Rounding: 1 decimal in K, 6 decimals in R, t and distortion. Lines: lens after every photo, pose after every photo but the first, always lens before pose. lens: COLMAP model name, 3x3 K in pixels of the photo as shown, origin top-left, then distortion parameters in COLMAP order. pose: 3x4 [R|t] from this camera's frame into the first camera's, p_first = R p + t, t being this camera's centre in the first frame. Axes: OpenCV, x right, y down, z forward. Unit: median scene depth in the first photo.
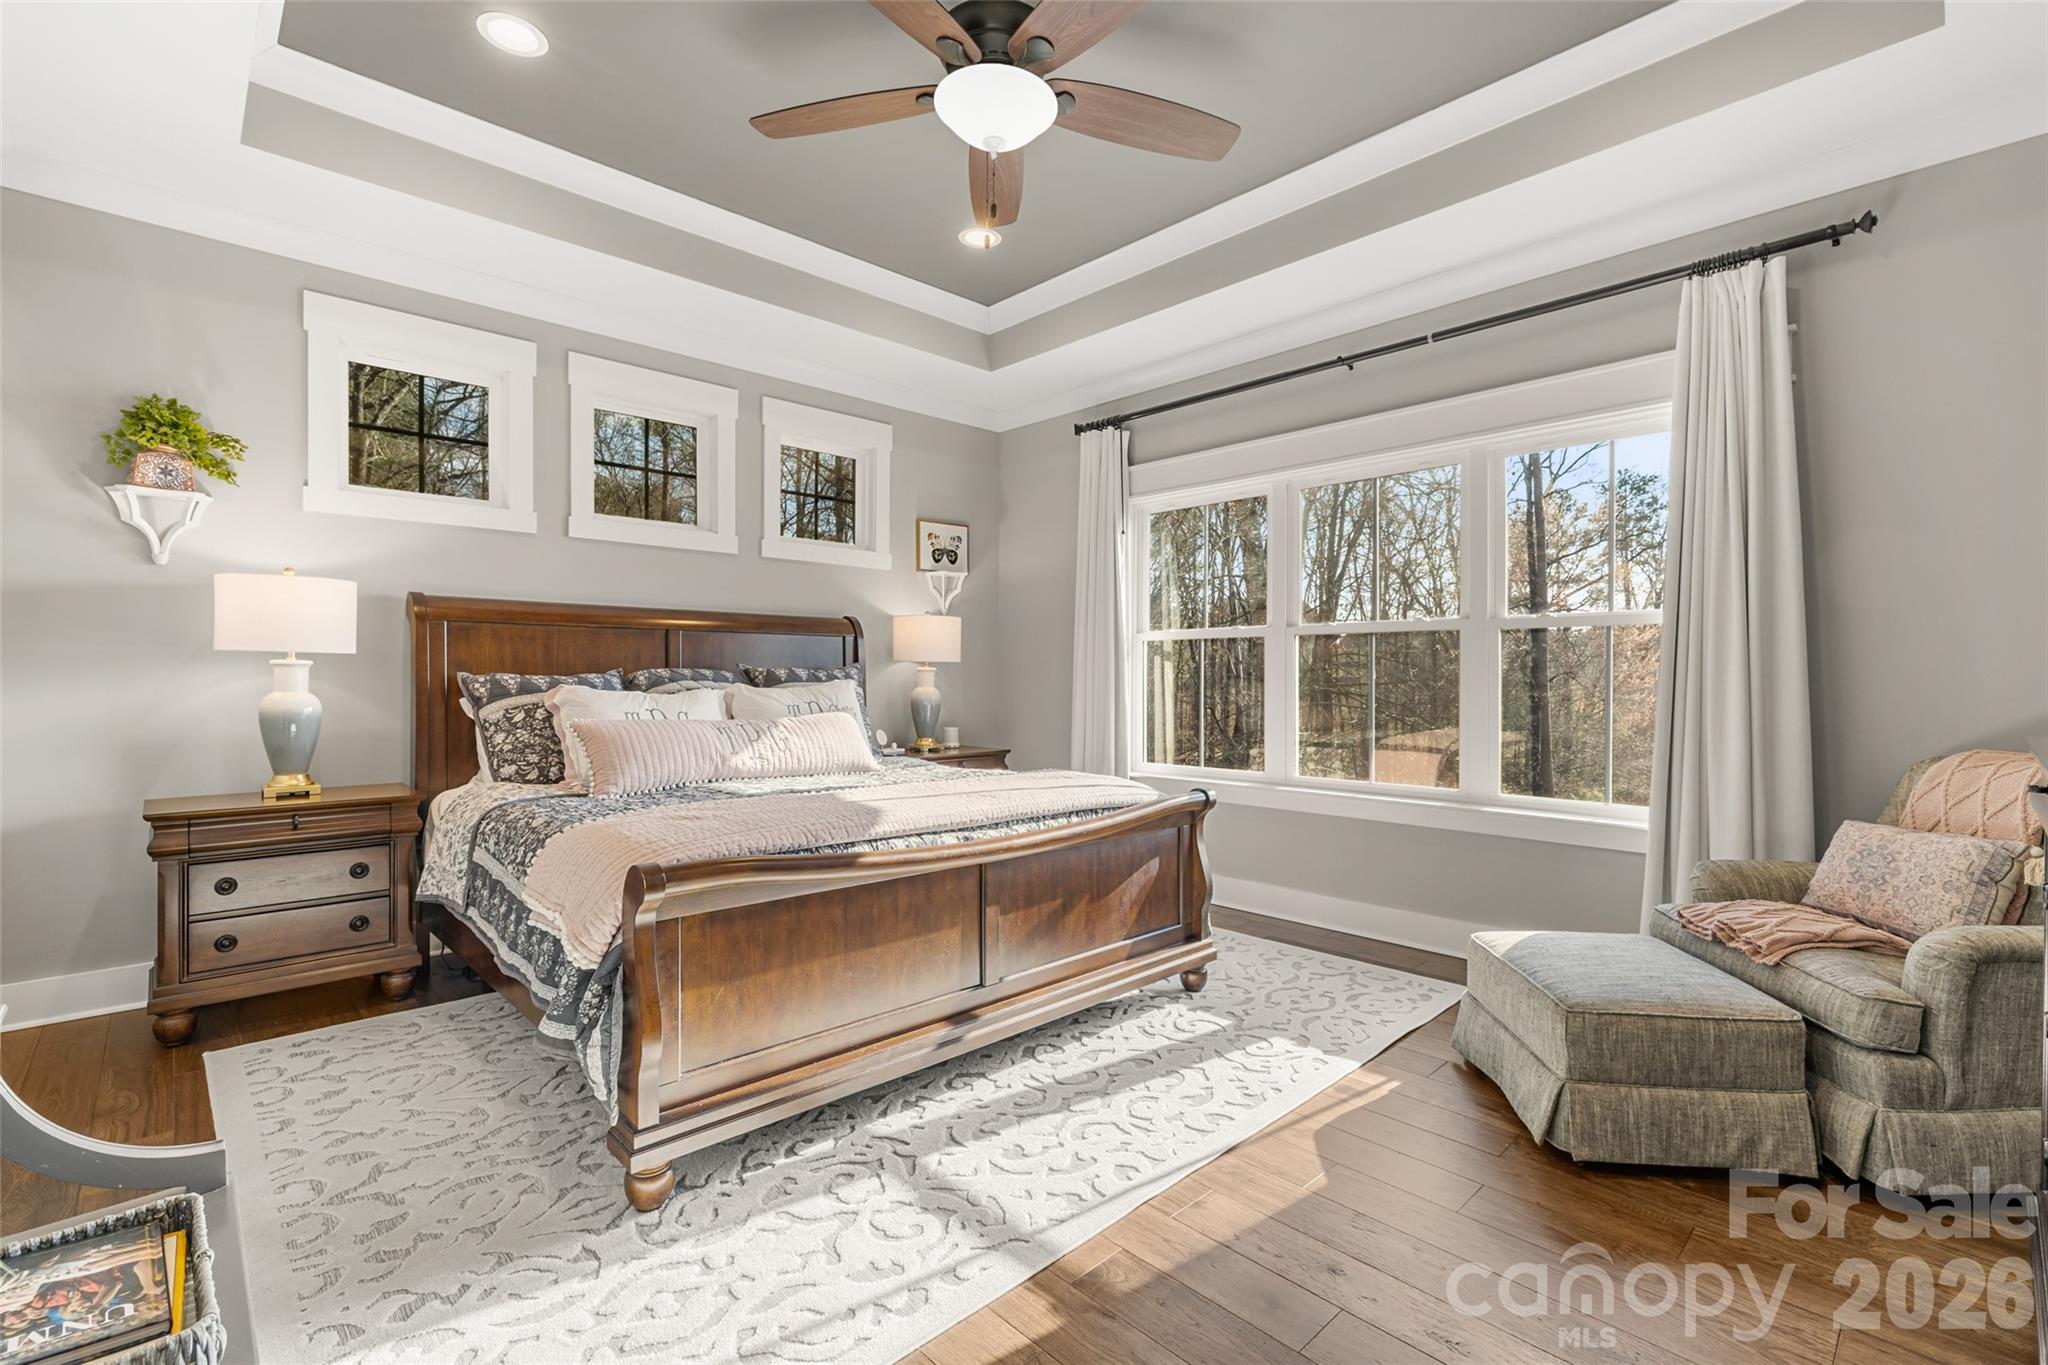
lens RADIAL K [[927.2, 0, 1012.6], [0, 927.2, 687.3], [0, 0, 1]] dist [-0.002609, -0.000063]
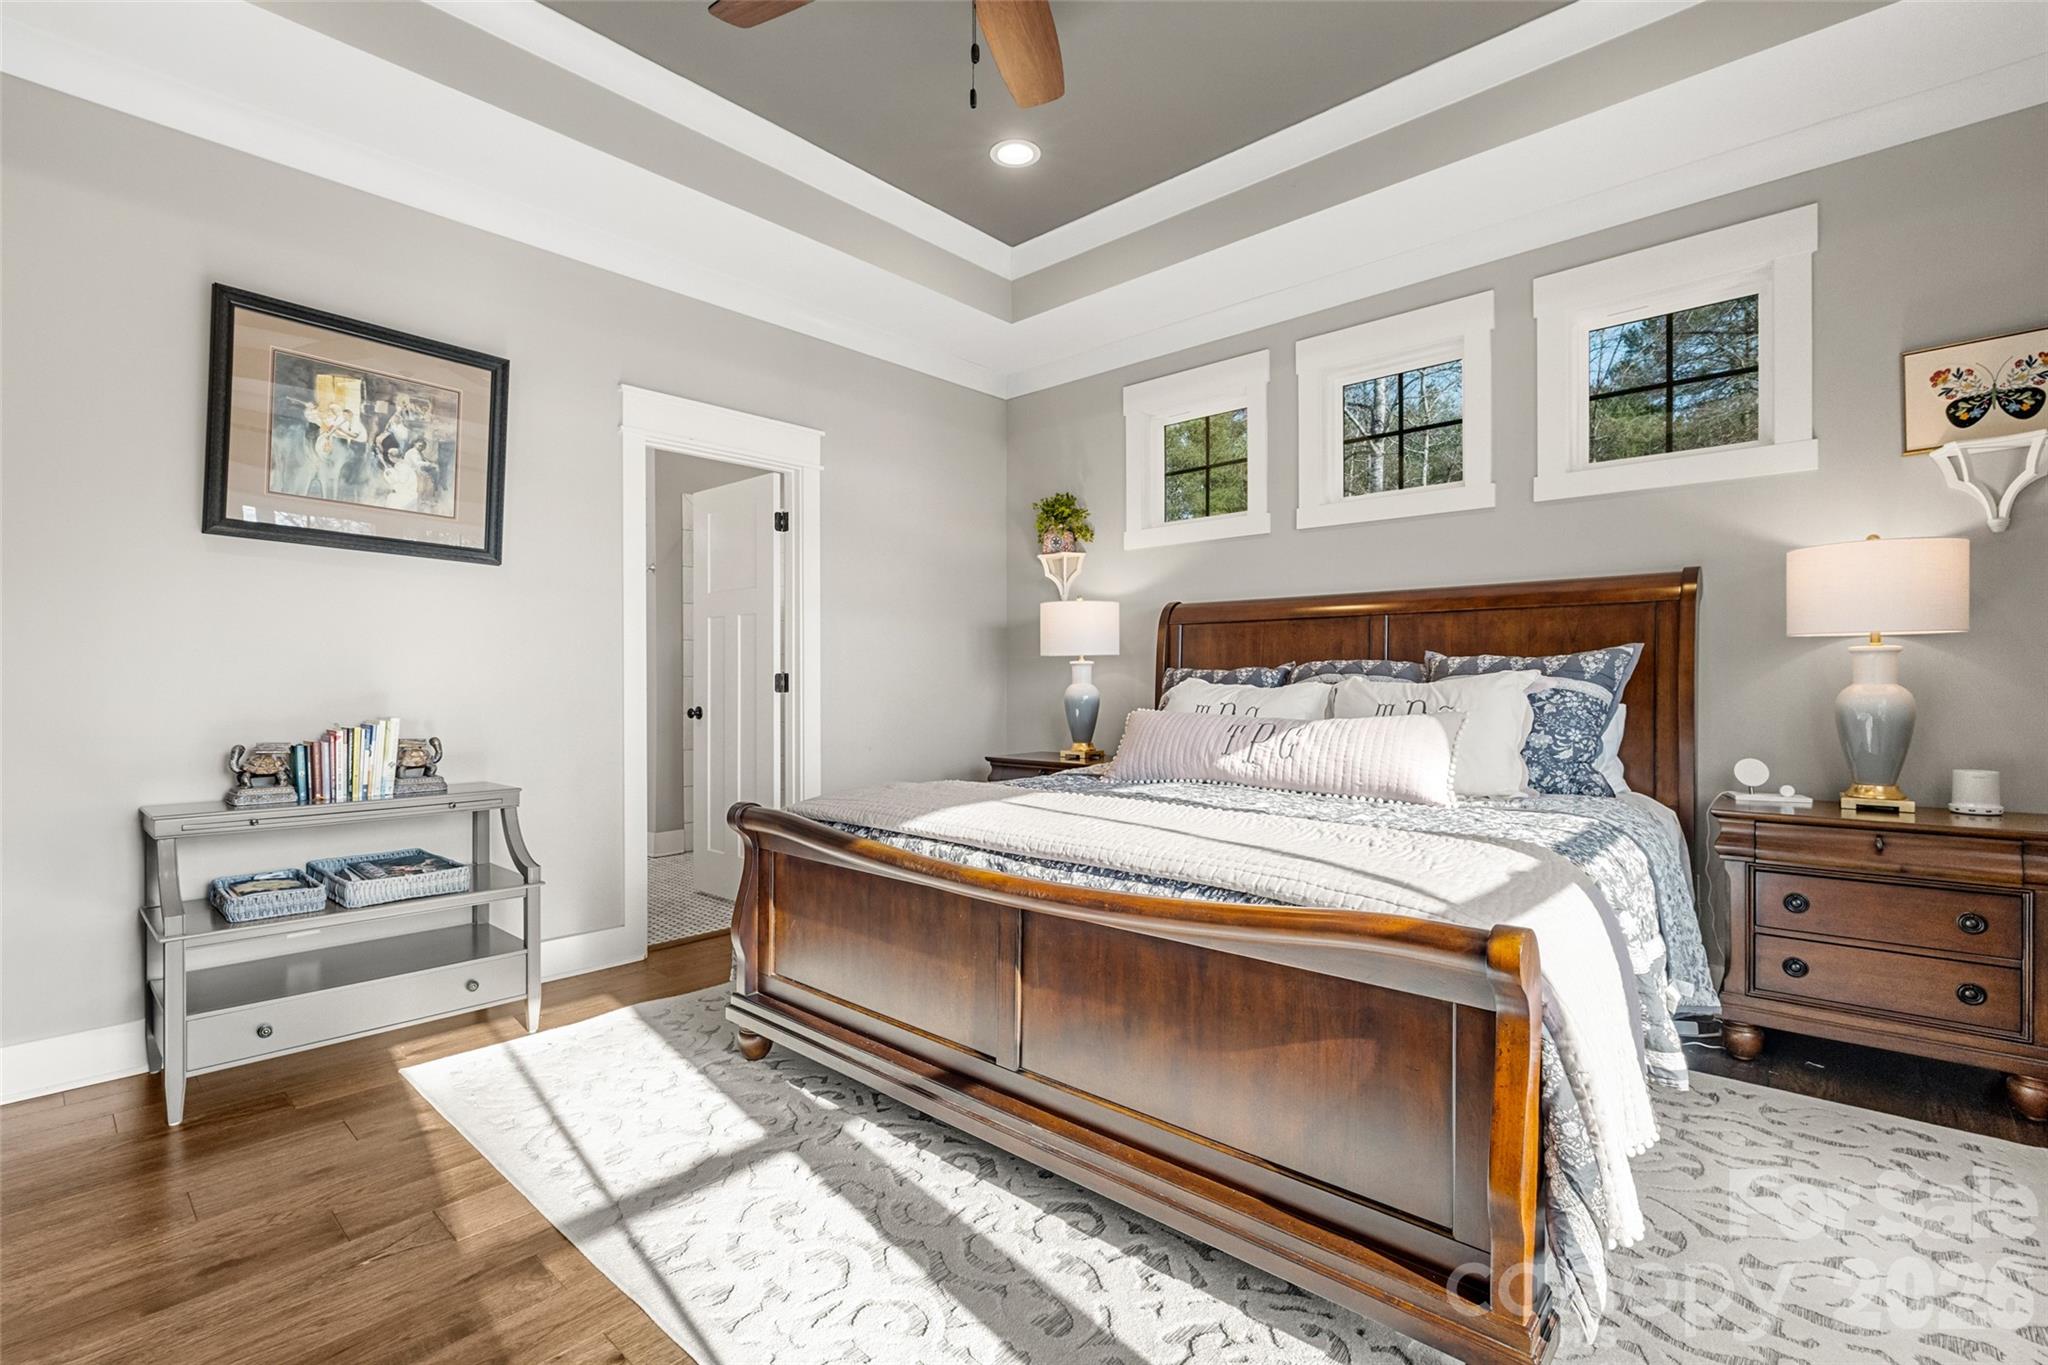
lens RADIAL K [[927.2, 0, 1013.0], [0, 927.2, 673.0], [0, 0, 1]] dist [-0.002609, -0.000063]
pose [[0.062859, -0.011244, -0.997959, 0.650056], [-0.008543, 0.999894, -0.011804, 0.006942], [0.997986, 0.009267, 0.062756, 0.844708]]
